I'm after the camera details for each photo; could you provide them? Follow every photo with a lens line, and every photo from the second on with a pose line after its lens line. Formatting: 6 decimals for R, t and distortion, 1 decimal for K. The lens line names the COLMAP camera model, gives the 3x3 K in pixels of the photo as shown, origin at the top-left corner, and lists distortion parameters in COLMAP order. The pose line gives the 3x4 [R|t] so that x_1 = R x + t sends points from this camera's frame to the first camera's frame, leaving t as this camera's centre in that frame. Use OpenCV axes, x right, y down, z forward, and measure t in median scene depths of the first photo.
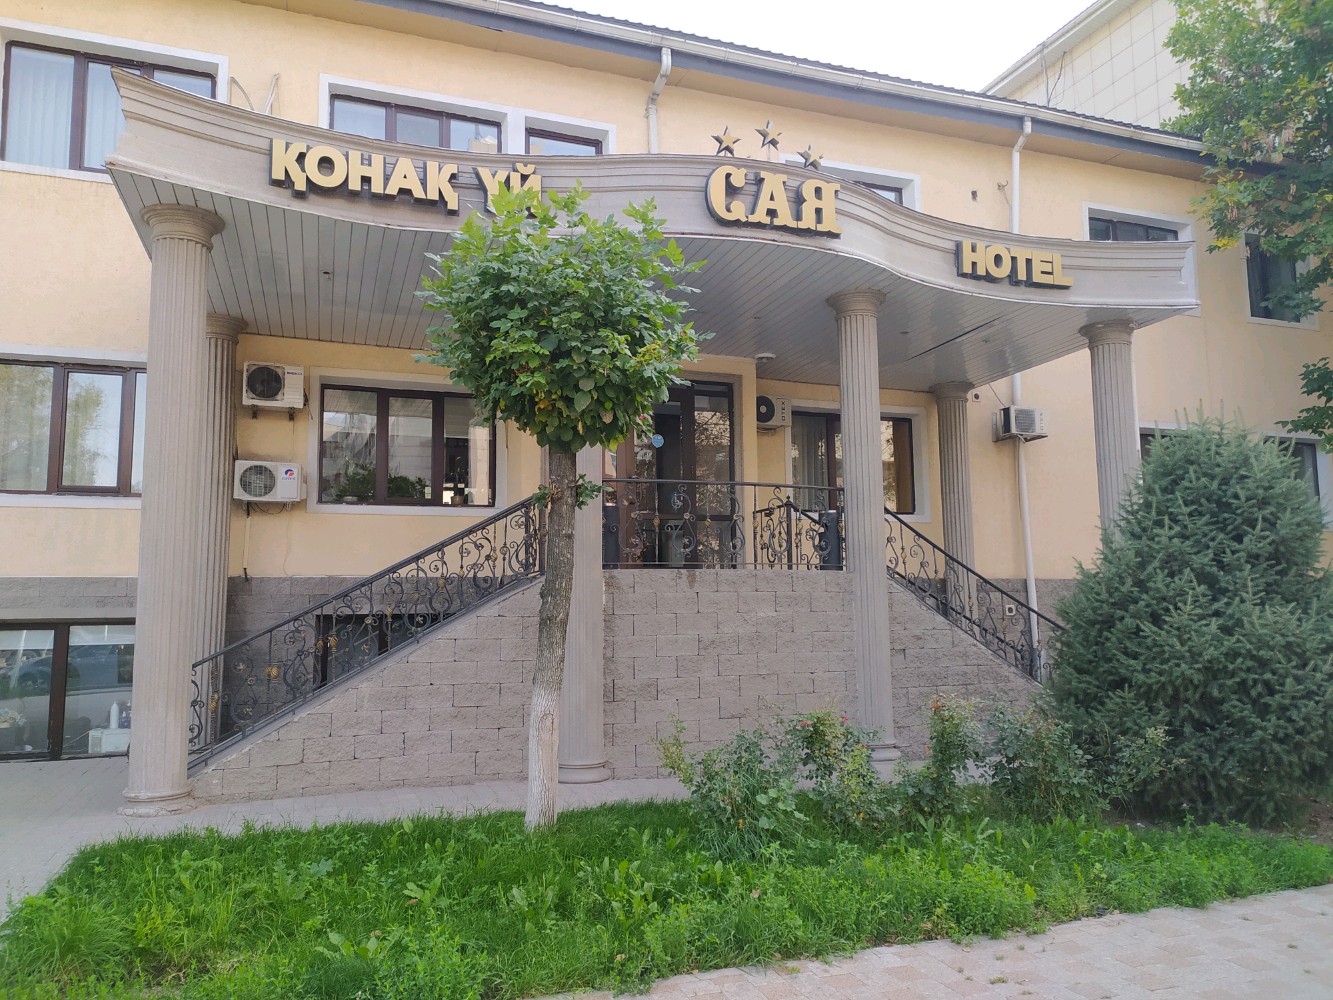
lens RADIAL K [[1031.8, 0, 669.4], [0, 1031.8, 510.1], [0, 0, 1]] dist [0.046783, -0.017914]
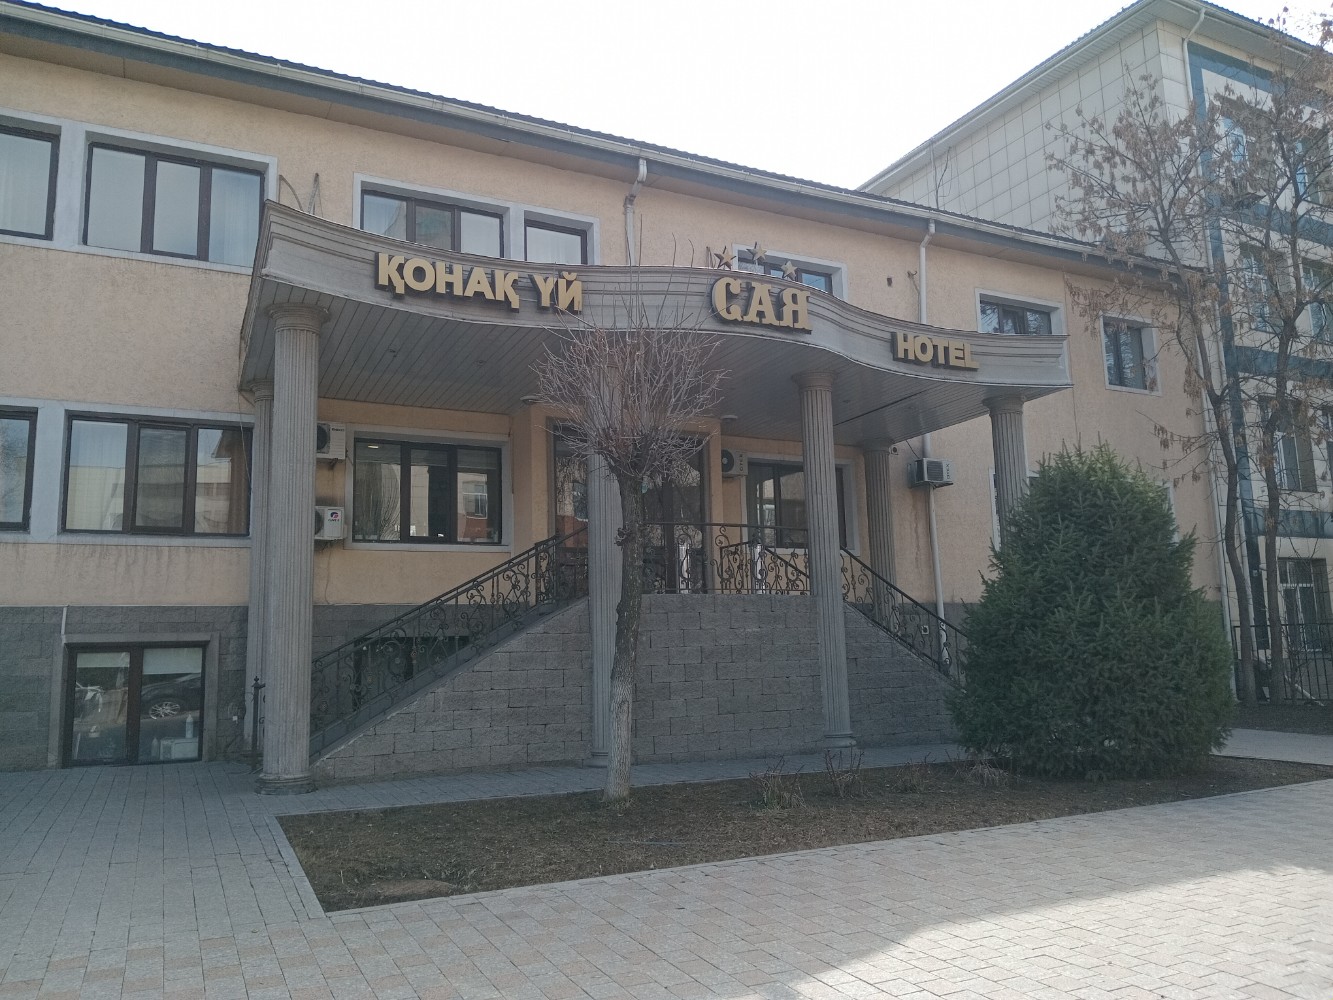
lens RADIAL K [[1052.2, 0, 666.9], [0, 1052.2, 506.2], [0, 0, 1]] dist [0.031647, -0.019497]
pose [[0.993343, 0.001840, 0.115181, -0.138503], [0.002433, 0.999314, -0.036944, -0.001550], [-0.115170, 0.036978, 0.992657, -0.226010]]
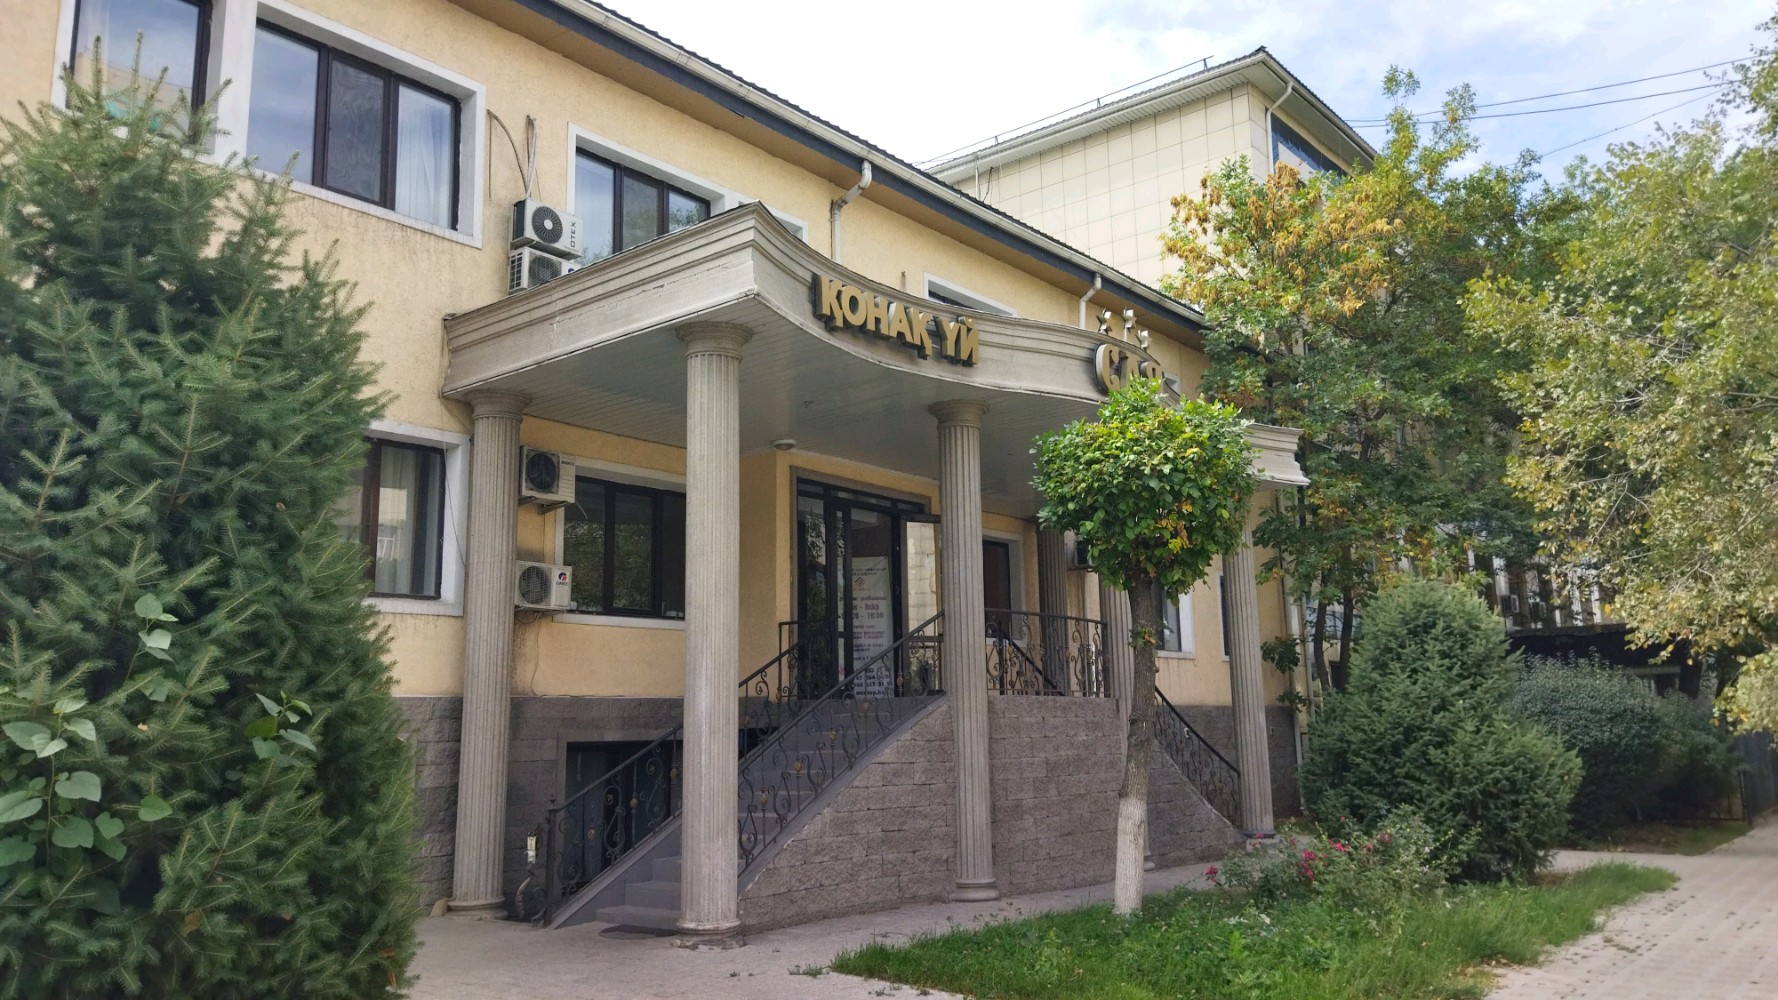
lens RADIAL K [[1403.5, 0, 882.9], [0, 1403.5, 487.0], [0, 0, 1]] dist [0.108242, 0.001519]
pose [[0.855810, 0.087400, 0.509854, -0.782407], [-0.046105, 0.994588, -0.093106, -0.013619], [-0.515232, 0.056174, 0.855208, -0.167382]]
